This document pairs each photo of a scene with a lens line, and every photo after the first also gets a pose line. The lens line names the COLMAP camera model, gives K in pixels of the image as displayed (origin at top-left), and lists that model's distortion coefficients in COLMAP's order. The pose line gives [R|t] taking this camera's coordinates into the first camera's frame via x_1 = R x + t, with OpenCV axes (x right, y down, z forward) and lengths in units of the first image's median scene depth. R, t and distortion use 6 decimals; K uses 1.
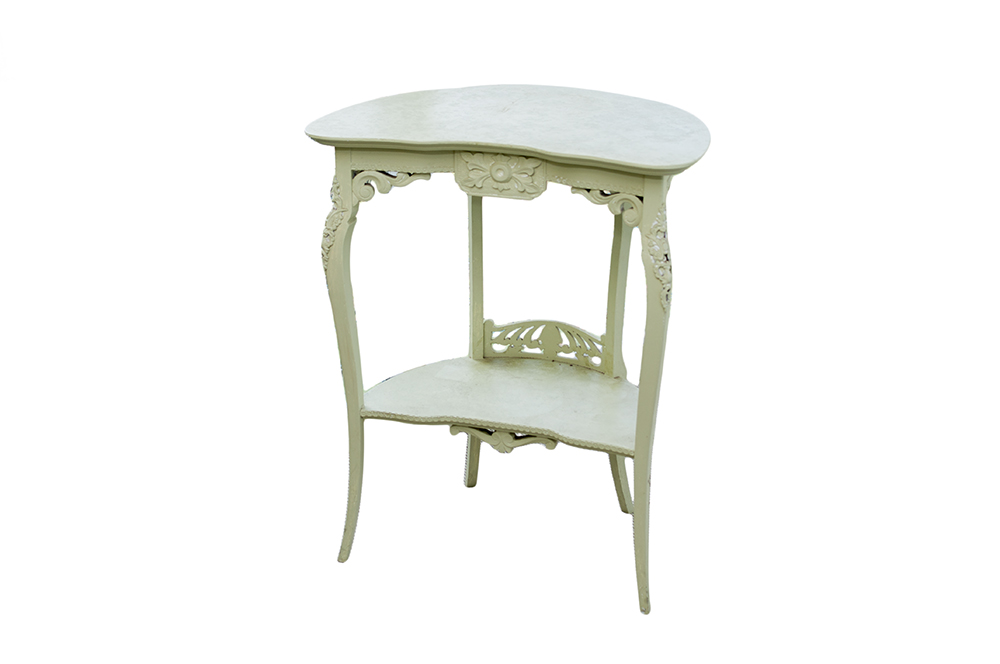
lens RADIAL K [[1451.7, 0, 500.0], [0, 1451.7, 332.0], [0, 0, 1]] dist [-0.147118, 0.010430]
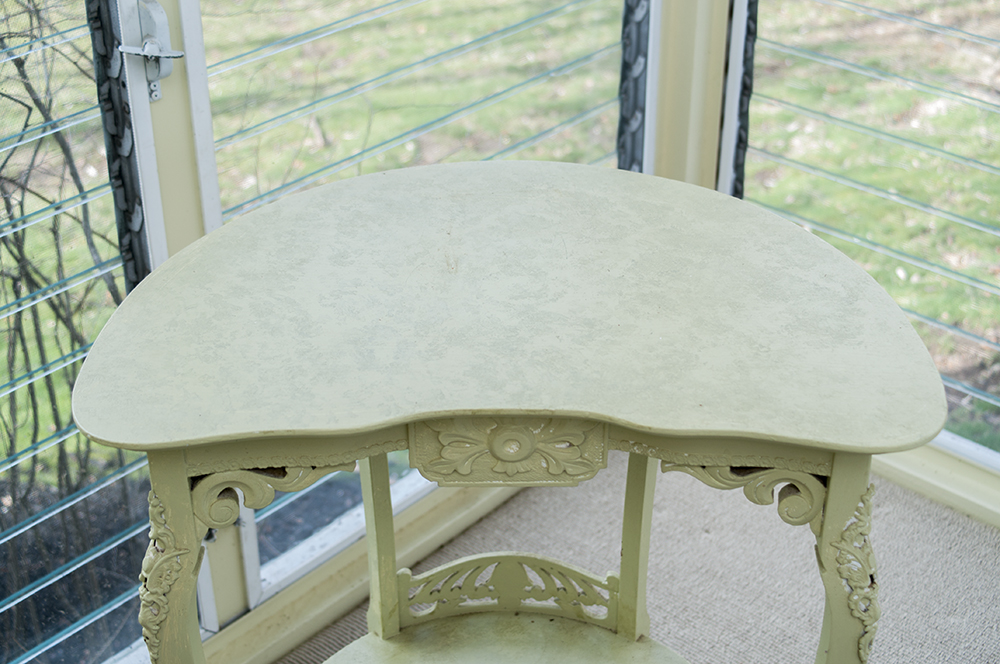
lens RADIAL K [[1451.7, 0, 500.0], [0, 1451.7, 332.0], [0, 0, 1]] dist [-0.147118, 0.010430]
pose [[0.951932, -0.162017, 0.259952, -0.118323], [0.117788, 0.977027, 0.177605, -0.224870], [-0.282755, -0.138449, 0.949148, 0.532045]]
